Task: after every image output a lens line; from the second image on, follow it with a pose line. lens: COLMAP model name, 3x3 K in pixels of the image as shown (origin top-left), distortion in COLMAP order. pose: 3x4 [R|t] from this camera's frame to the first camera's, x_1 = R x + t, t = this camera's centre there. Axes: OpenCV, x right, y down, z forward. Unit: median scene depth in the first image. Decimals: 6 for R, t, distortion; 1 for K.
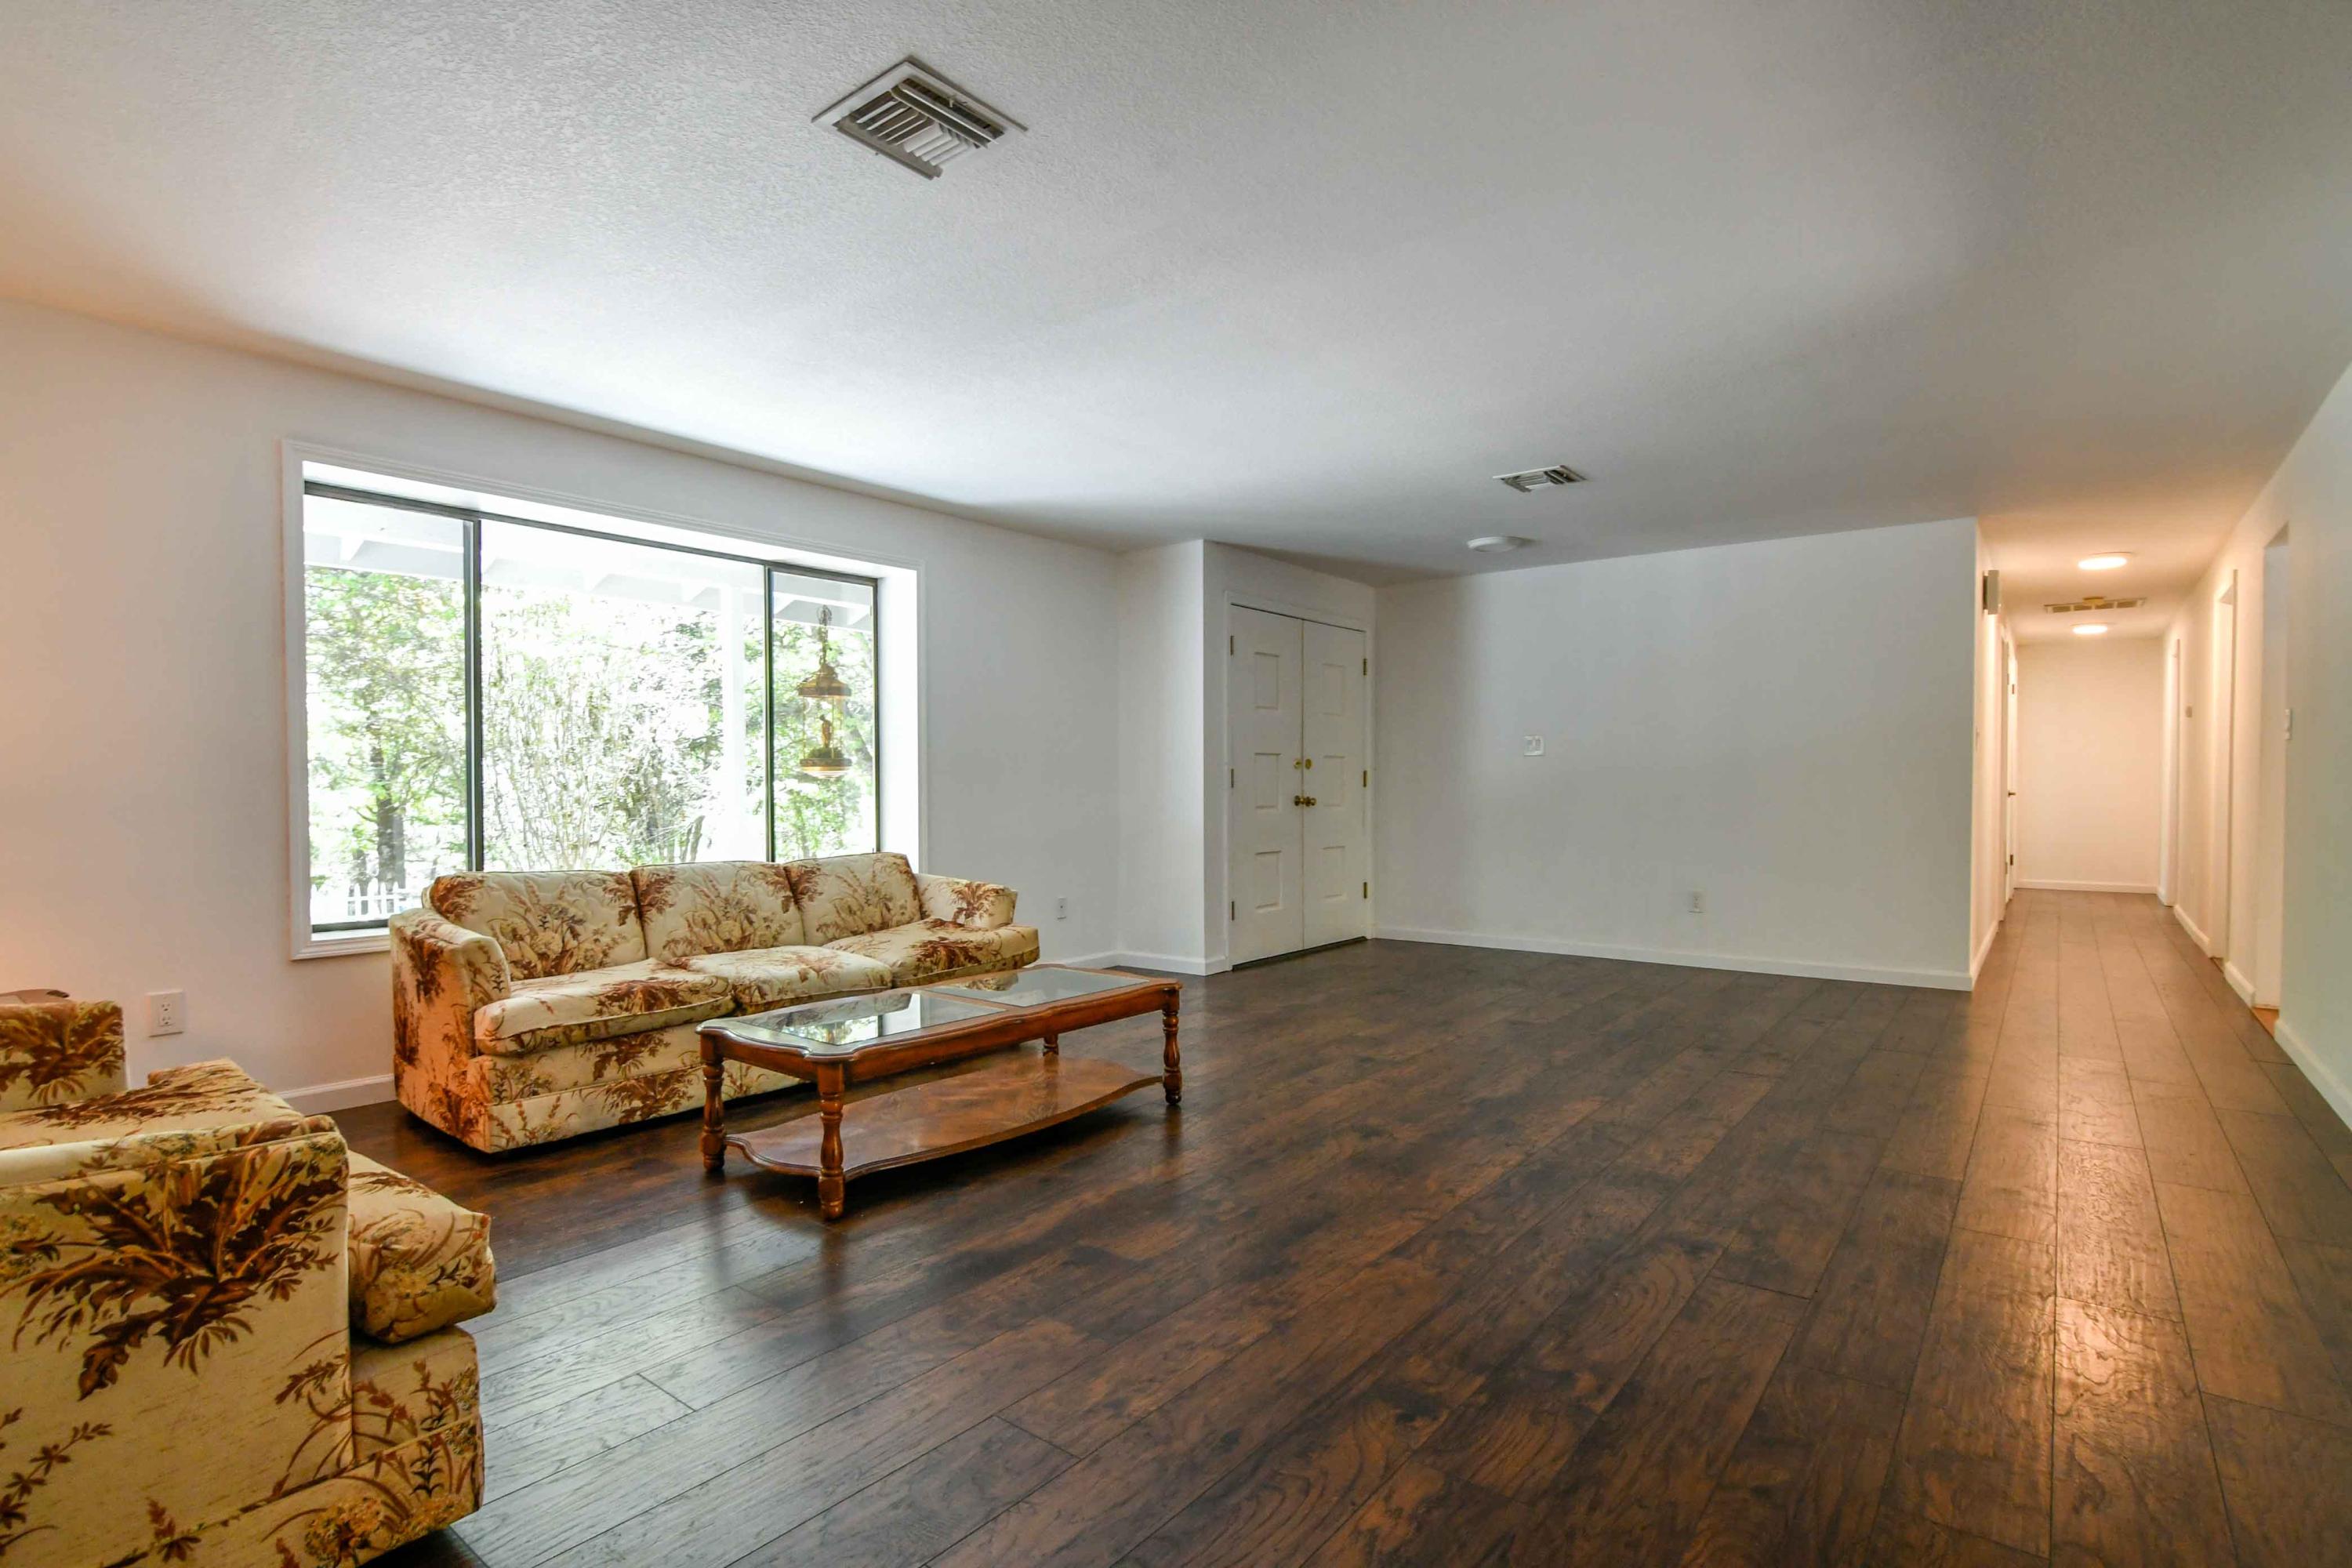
lens RADIAL K [[1114.4, 0, 1248.3], [0, 1114.4, 790.2], [0, 0, 1]] dist [0.038826, 0.000063]
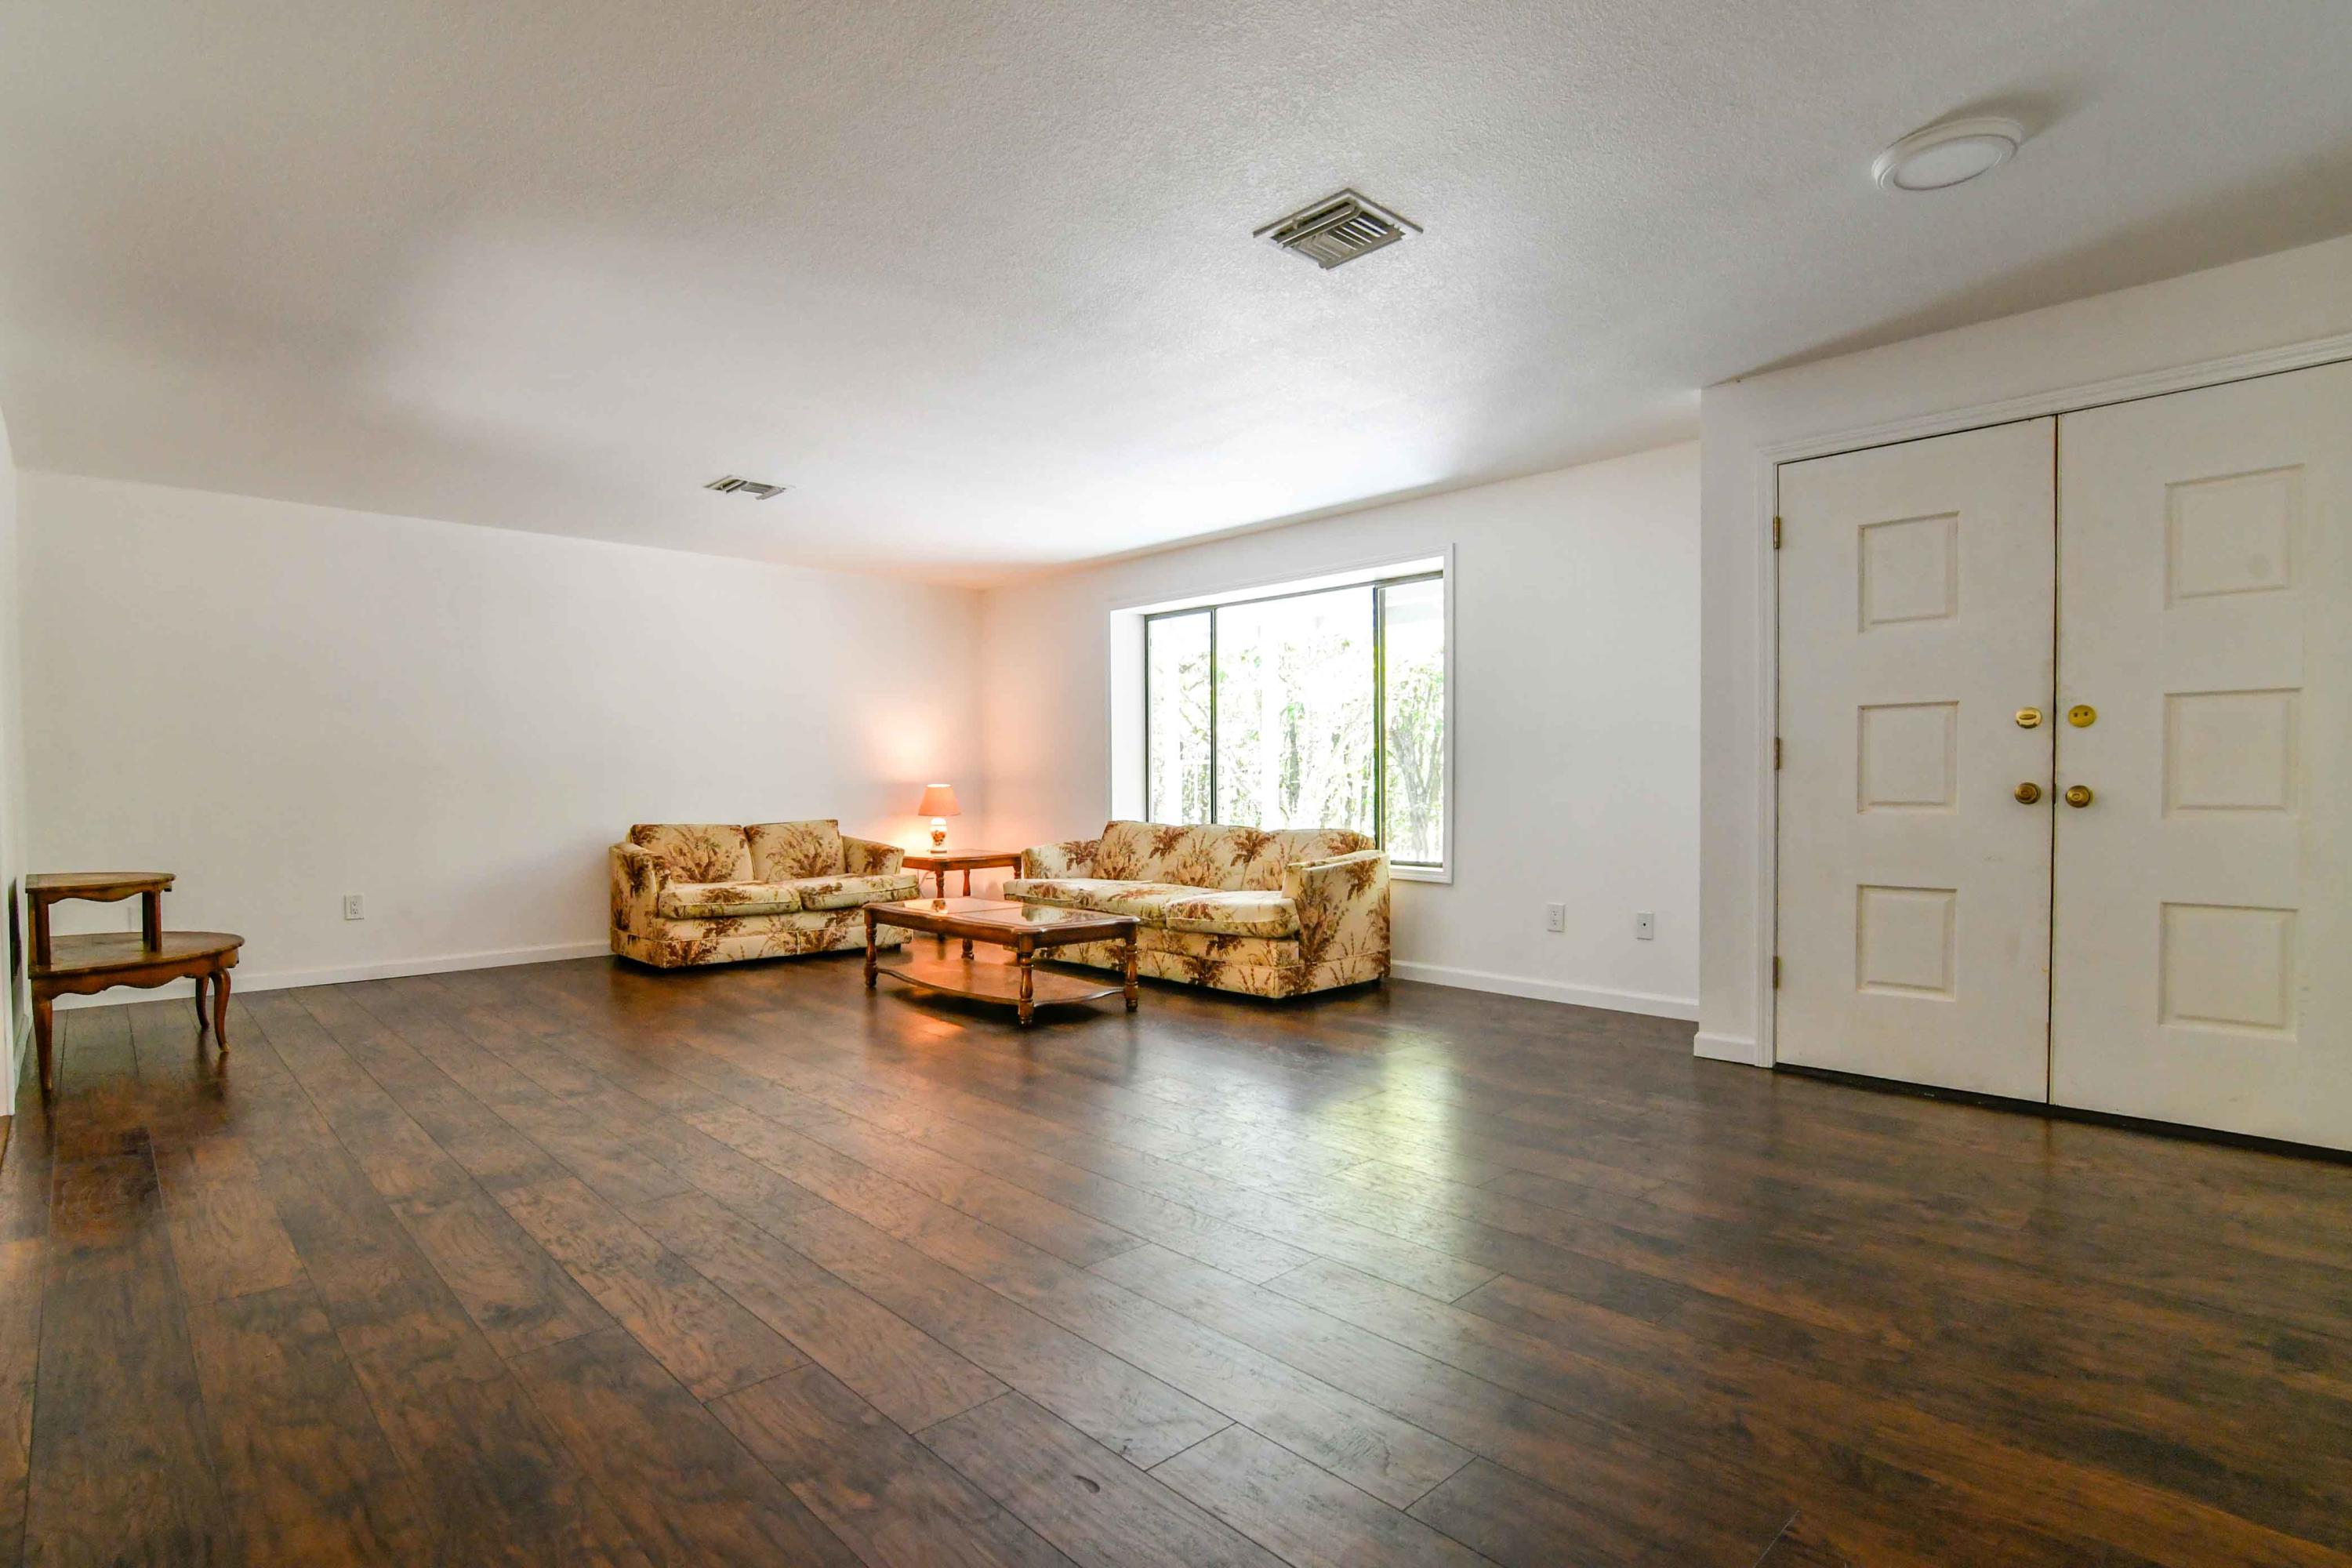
lens RADIAL K [[1207.1, 0, 1169.2], [0, 1207.1, 812.0], [0, 0, 1]] dist [-0.031114, 0.011338]
pose [[-0.181454, 0.032989, -0.982846, 1.139597], [0.003198, 0.999452, 0.032956, -0.002356], [0.983394, 0.002836, -0.181460, 1.316461]]
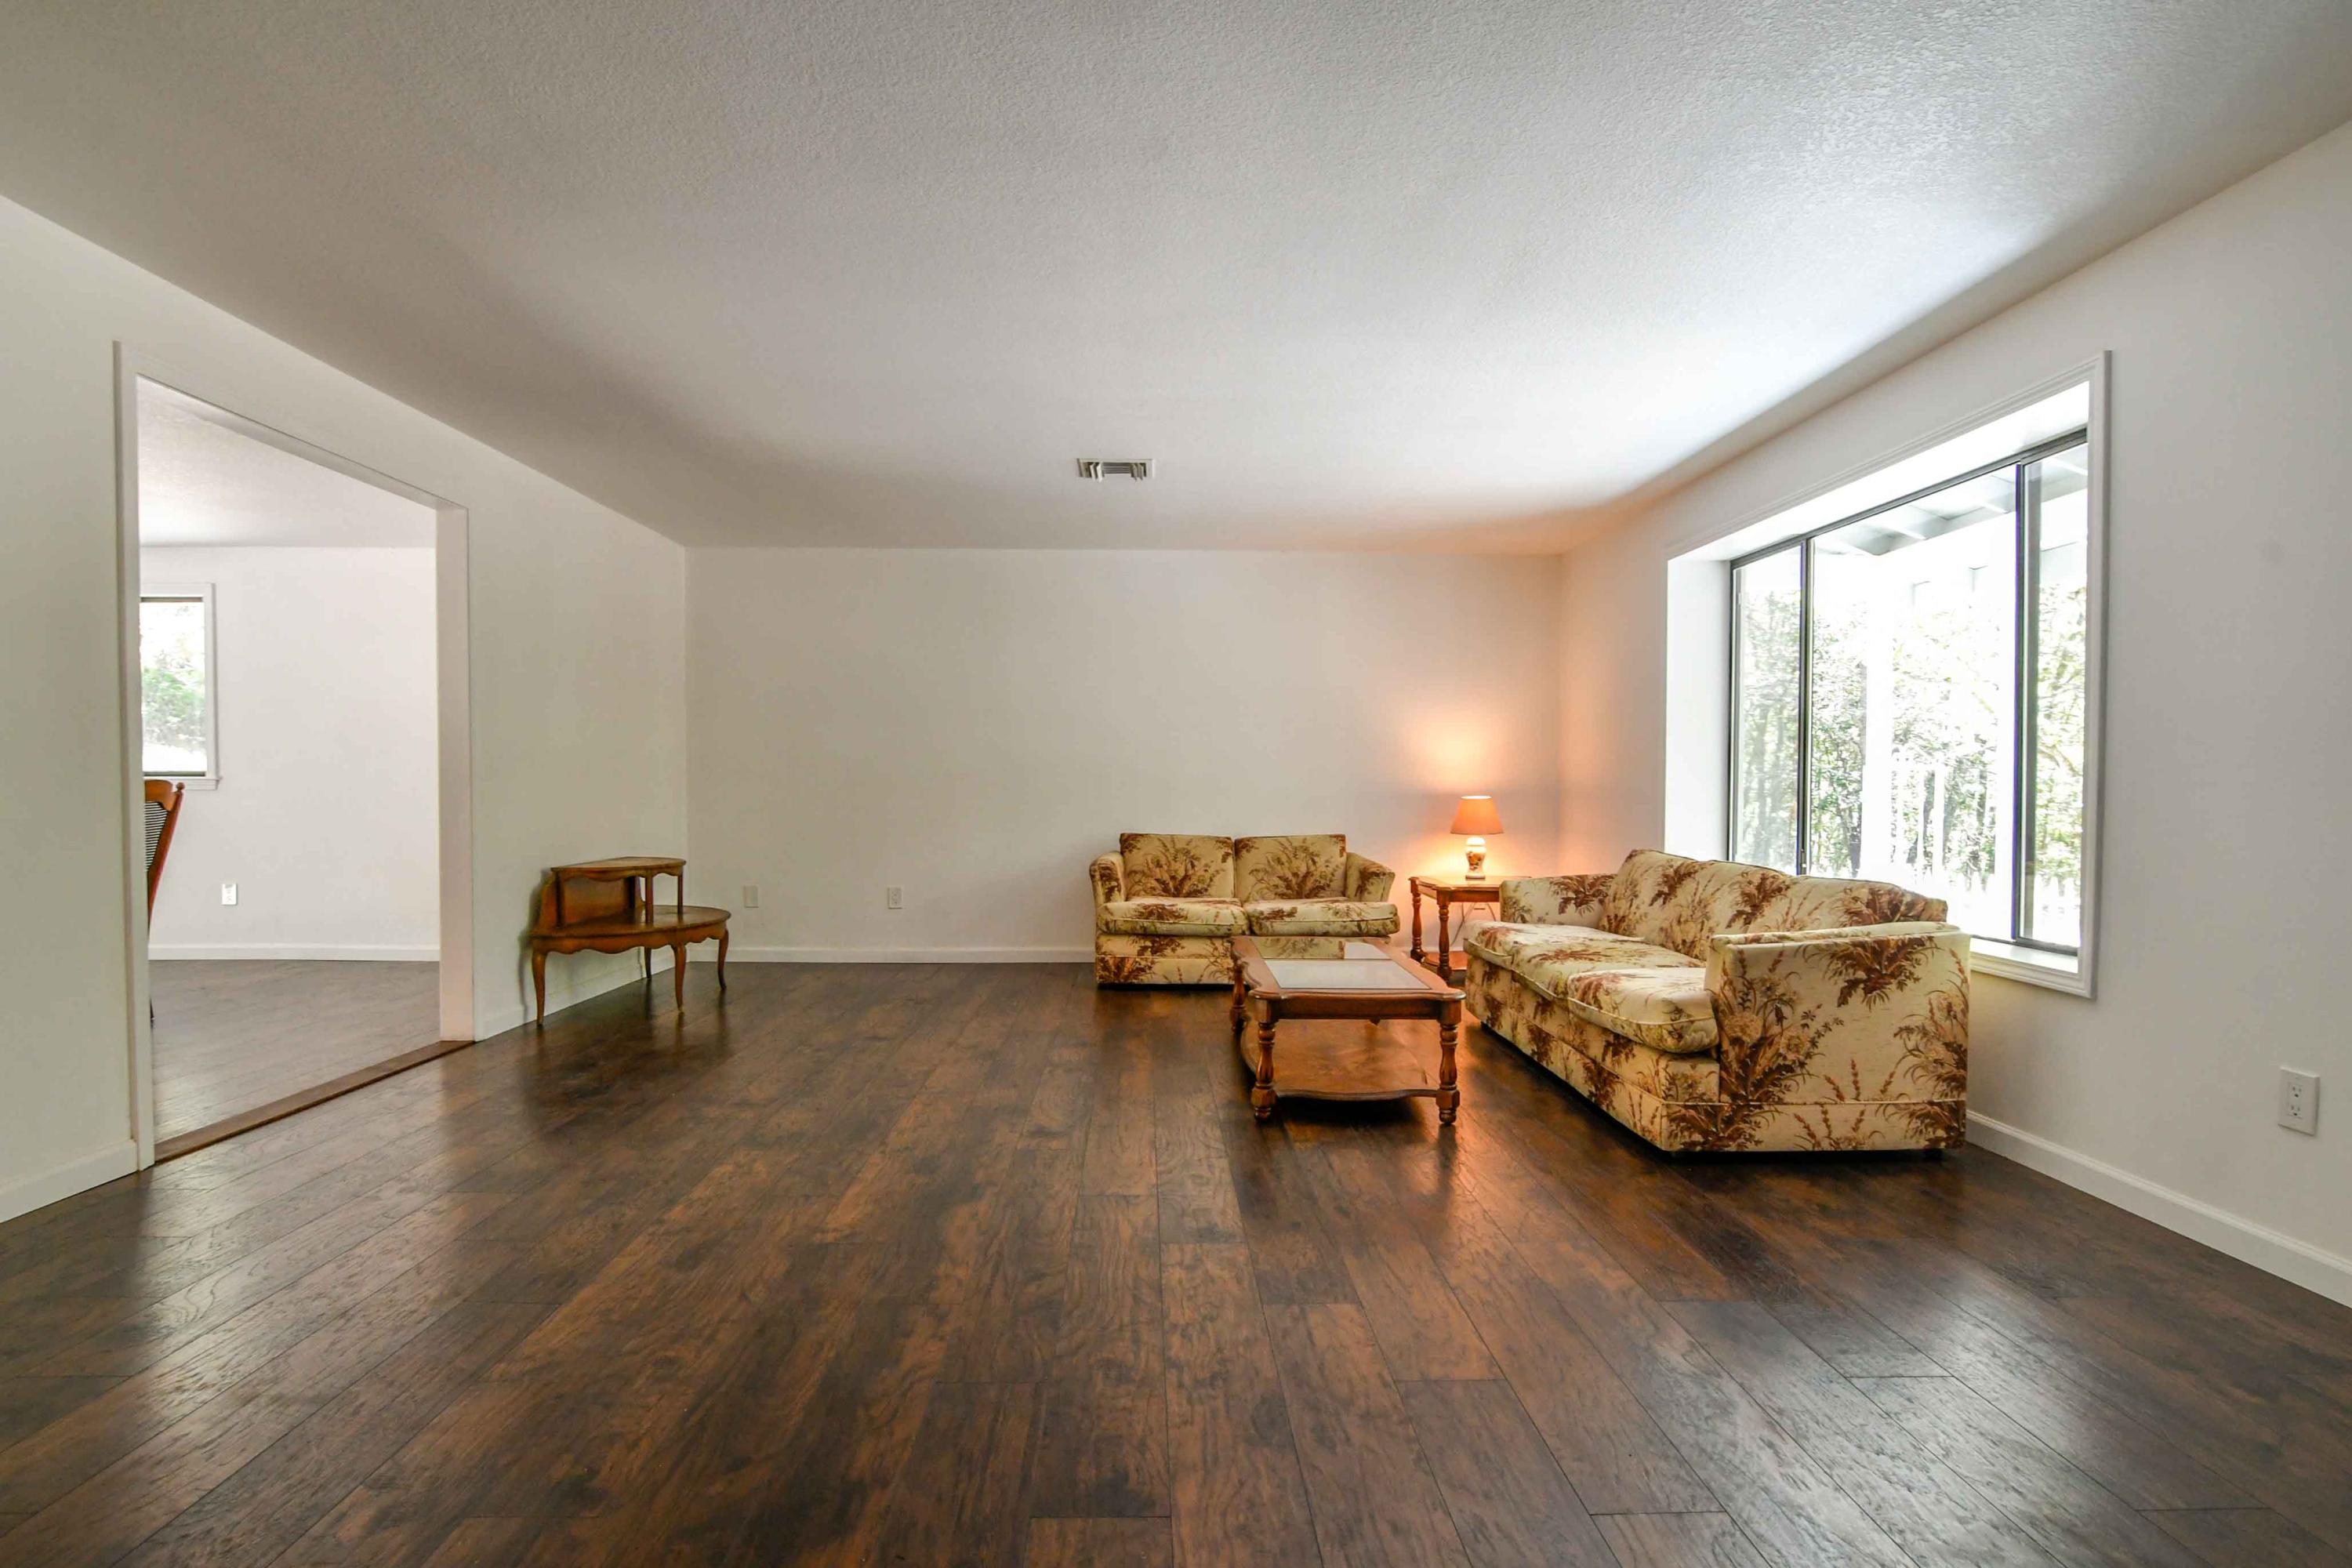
lens RADIAL K [[1207.1, 0, 1169.2], [0, 1207.1, 812.0], [0, 0, 1]] dist [-0.031114, 0.011338]
pose [[-0.806928, 0.015487, -0.590446, 0.556552], [-0.000595, 0.999634, 0.027034, -0.005896], [0.590649, 0.022166, -0.806624, 1.656532]]
